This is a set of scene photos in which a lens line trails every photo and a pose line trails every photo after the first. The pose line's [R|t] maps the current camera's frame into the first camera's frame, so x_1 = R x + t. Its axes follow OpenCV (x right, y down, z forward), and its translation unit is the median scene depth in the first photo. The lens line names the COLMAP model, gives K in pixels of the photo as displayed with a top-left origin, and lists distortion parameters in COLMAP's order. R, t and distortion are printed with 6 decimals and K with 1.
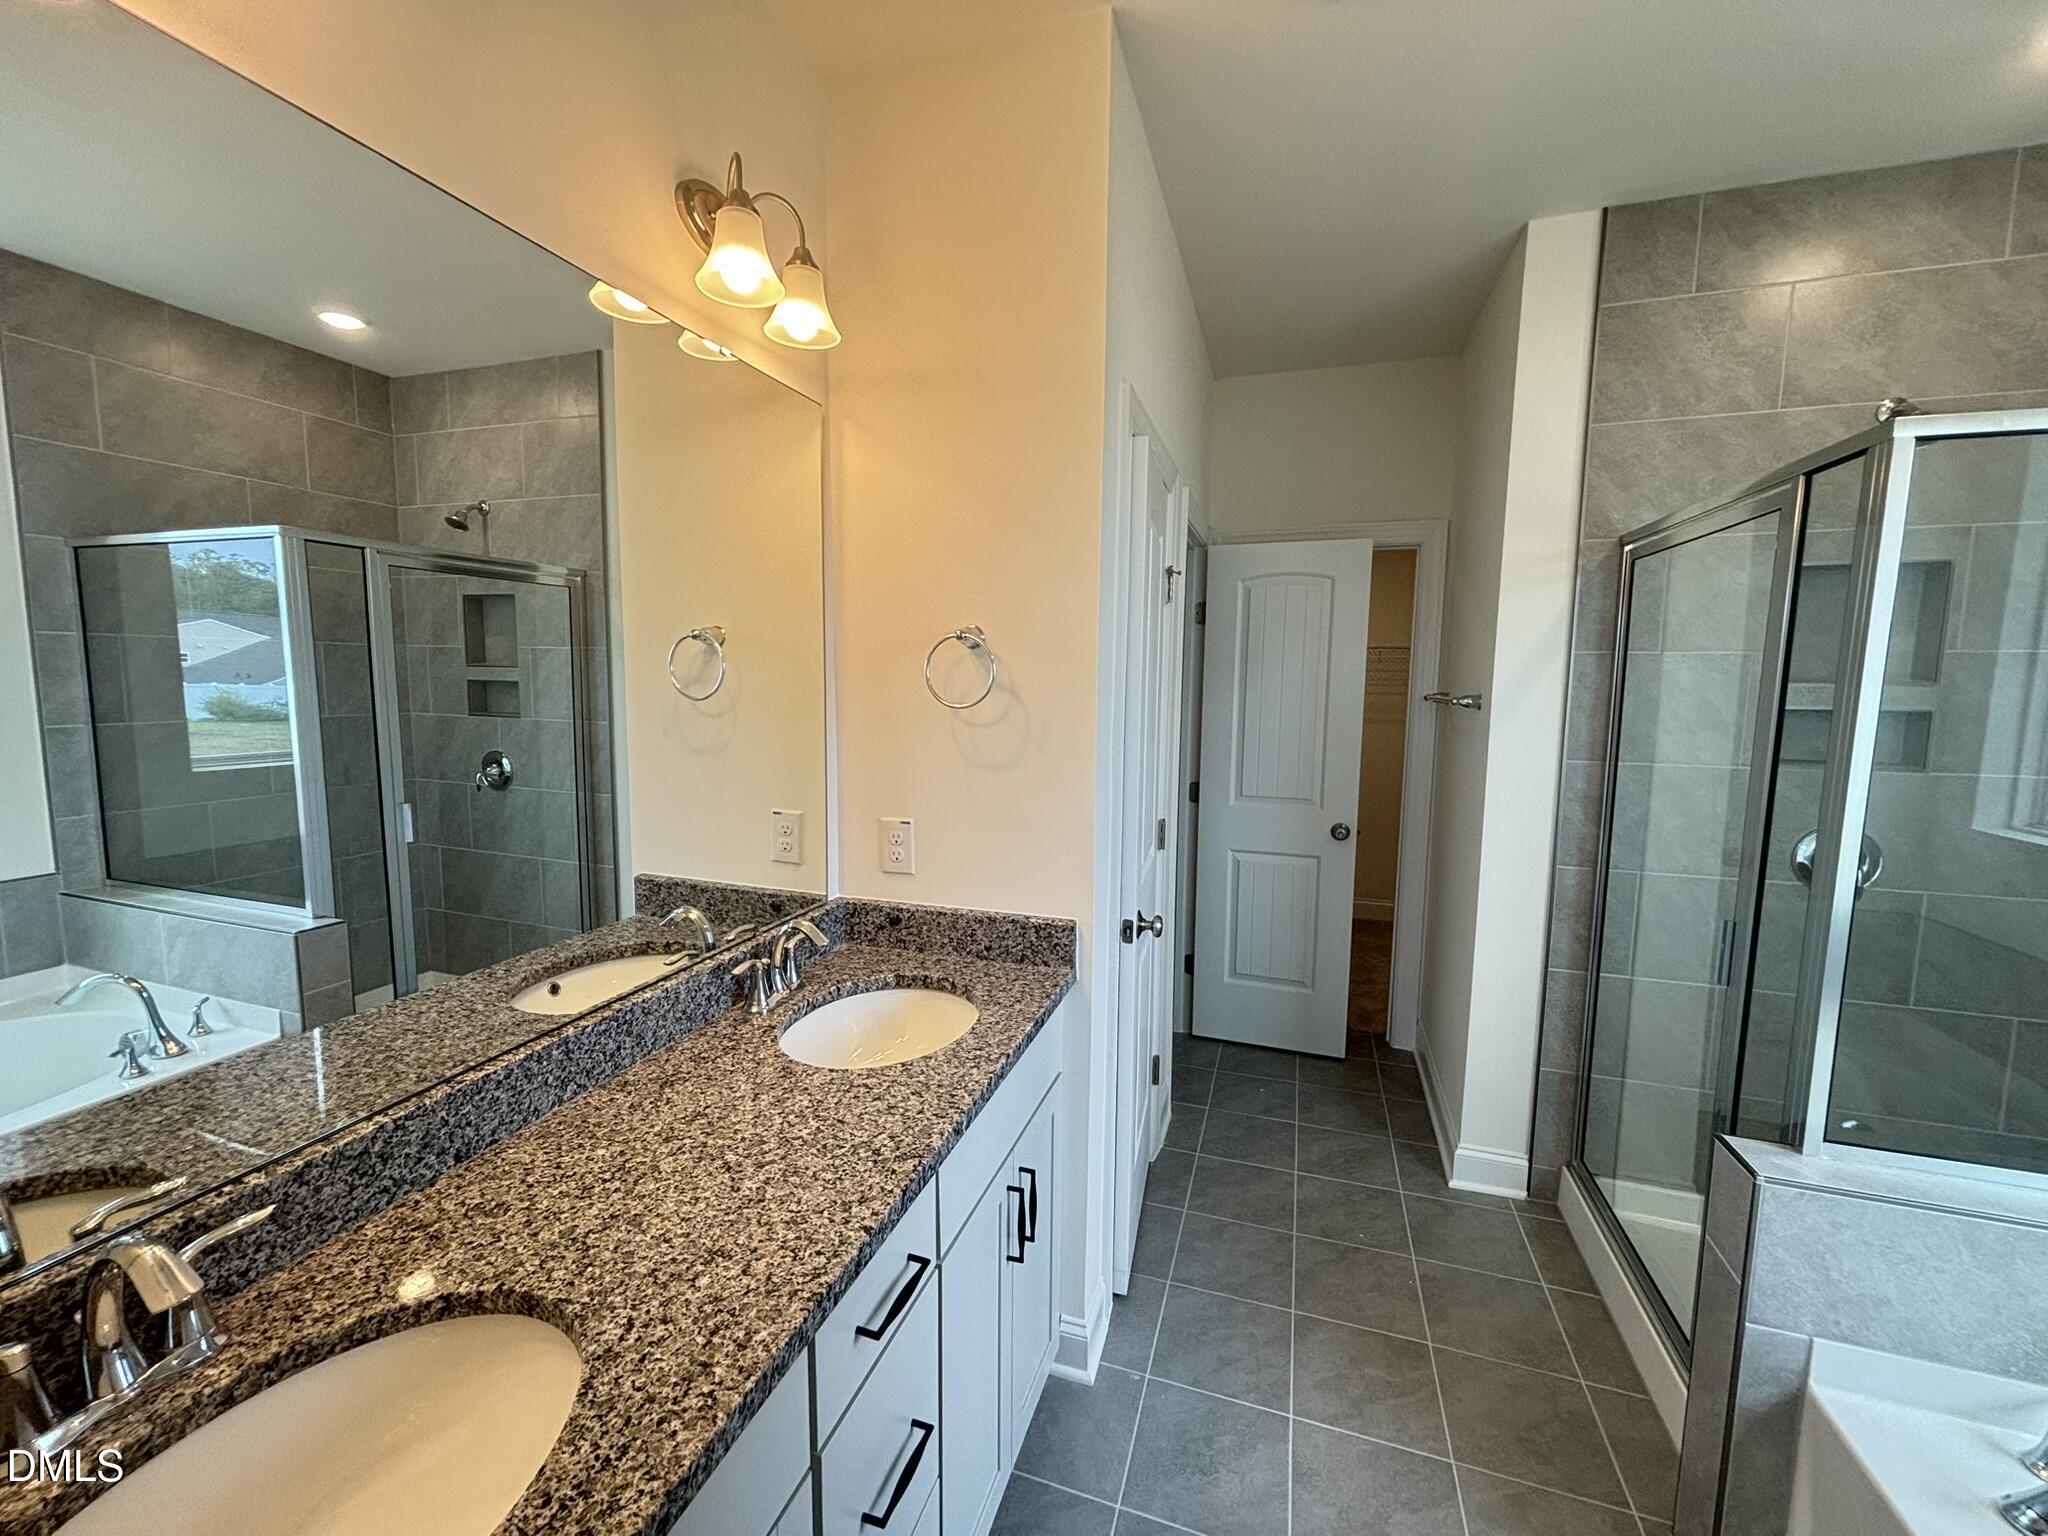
lens RADIAL K [[823.3, 0, 1021.0], [0, 823.3, 766.6], [0, 0, 1]] dist [0.001353, -0.000139]
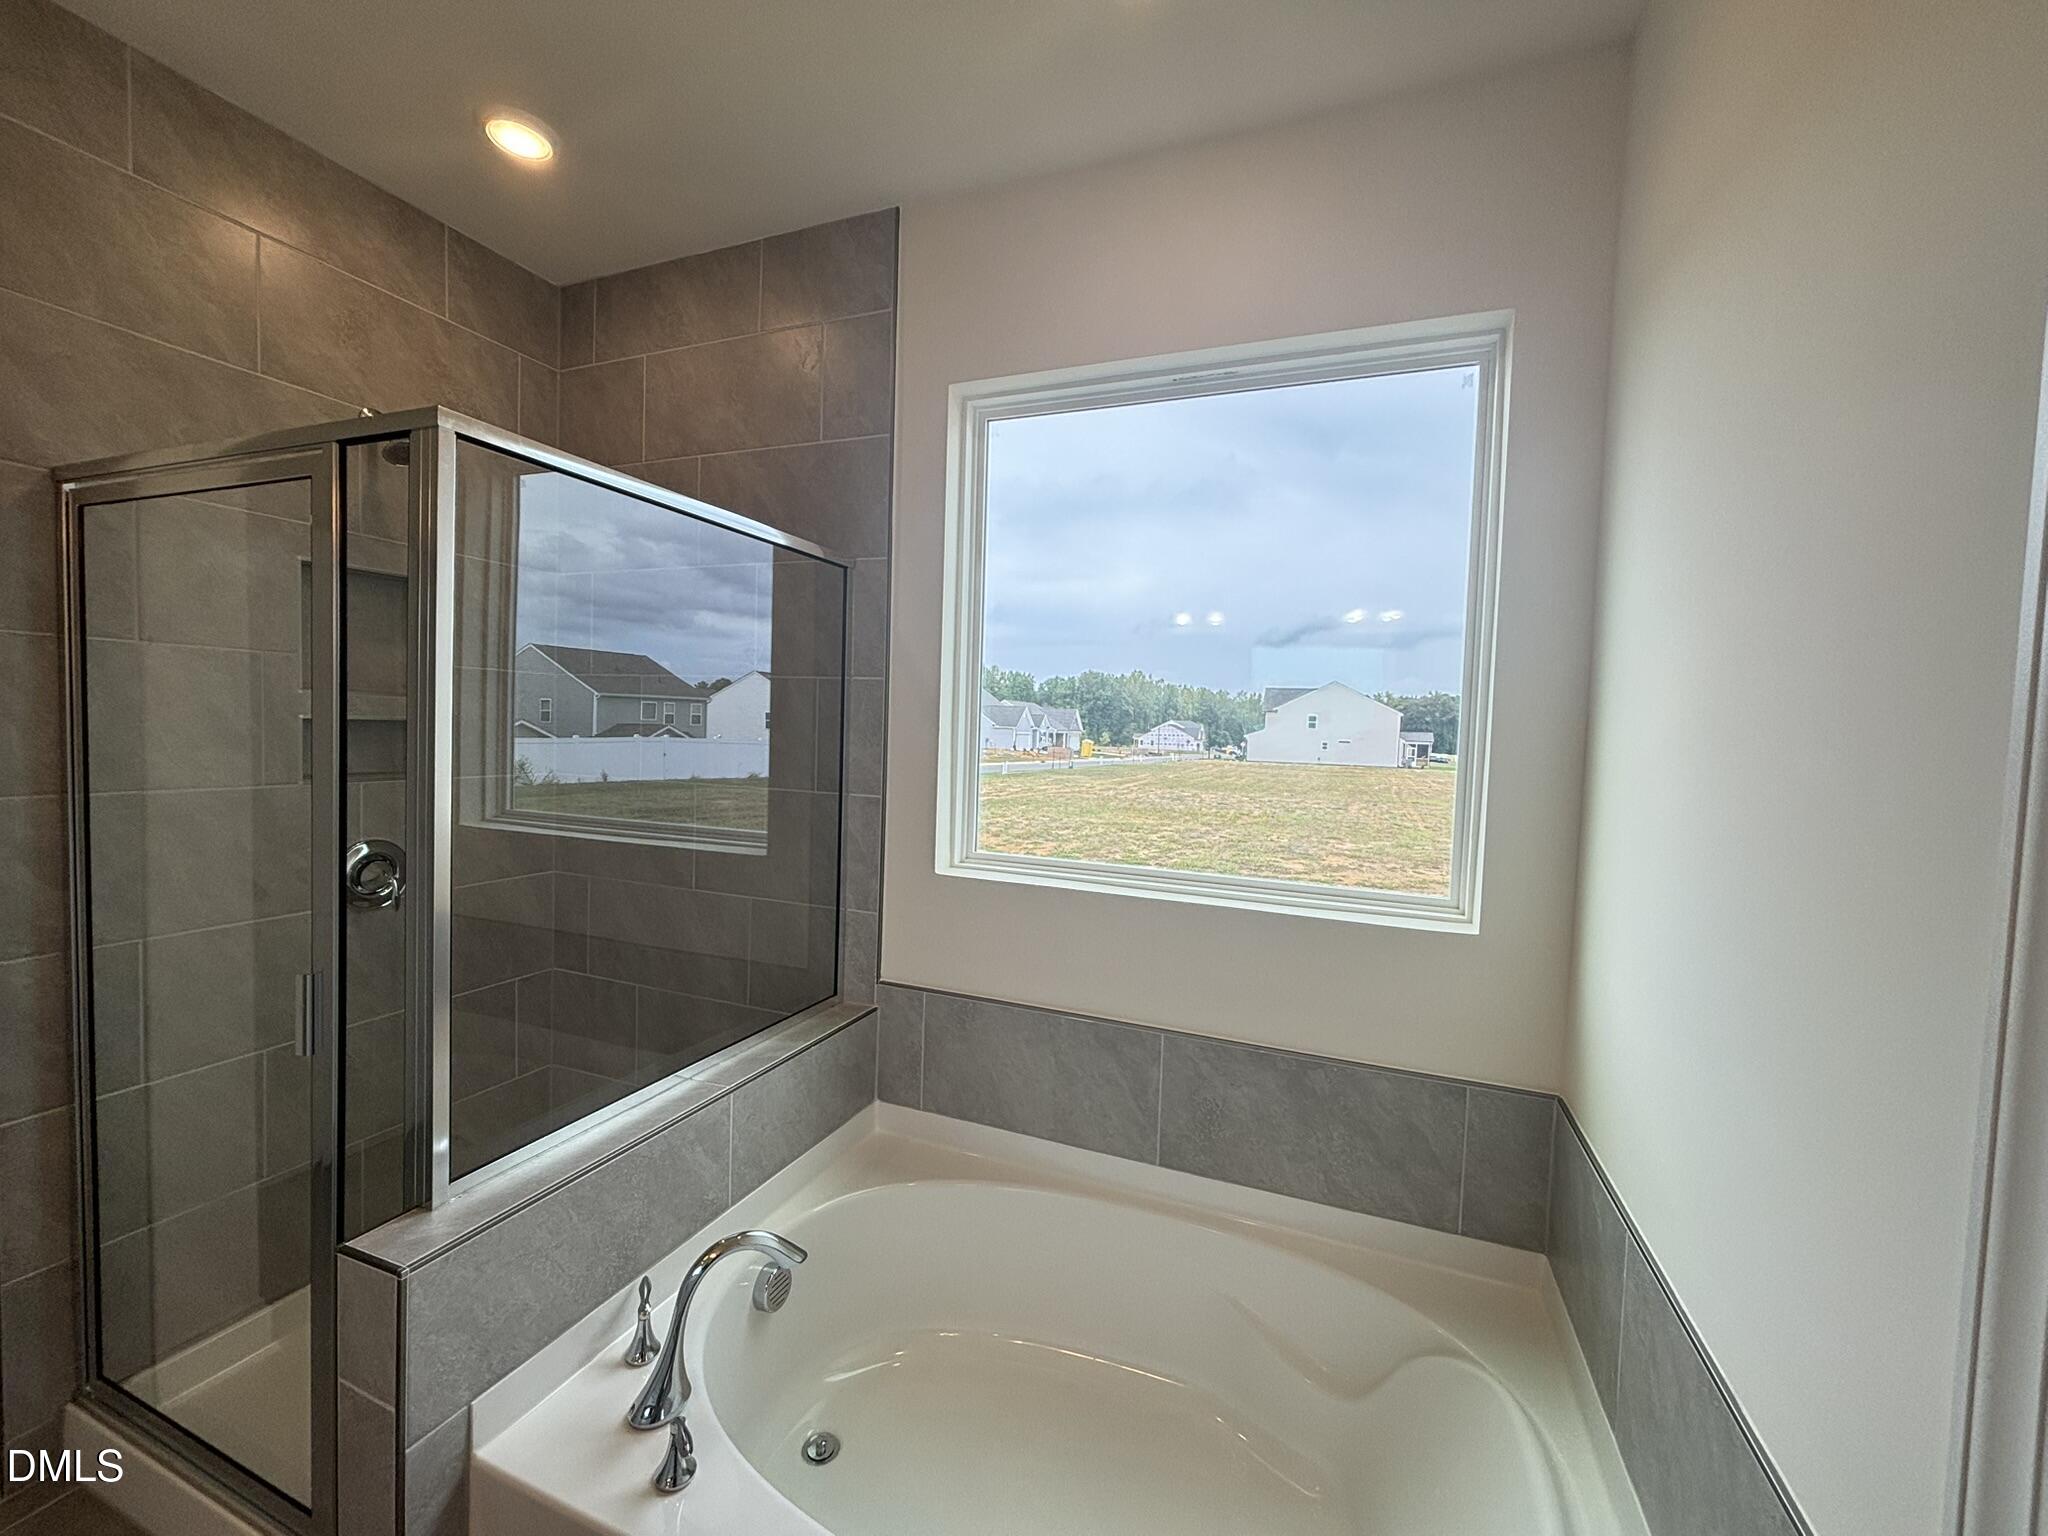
lens RADIAL K [[823.3, 0, 1021.0], [0, 823.3, 766.6], [0, 0, 1]] dist [0.001353, -0.000139]
pose [[0.057007, -0.052798, 0.996977, 0.076886], [0.075745, 0.995951, 0.048413, -0.002249], [-0.995496, 0.072756, 0.060775, 0.178121]]
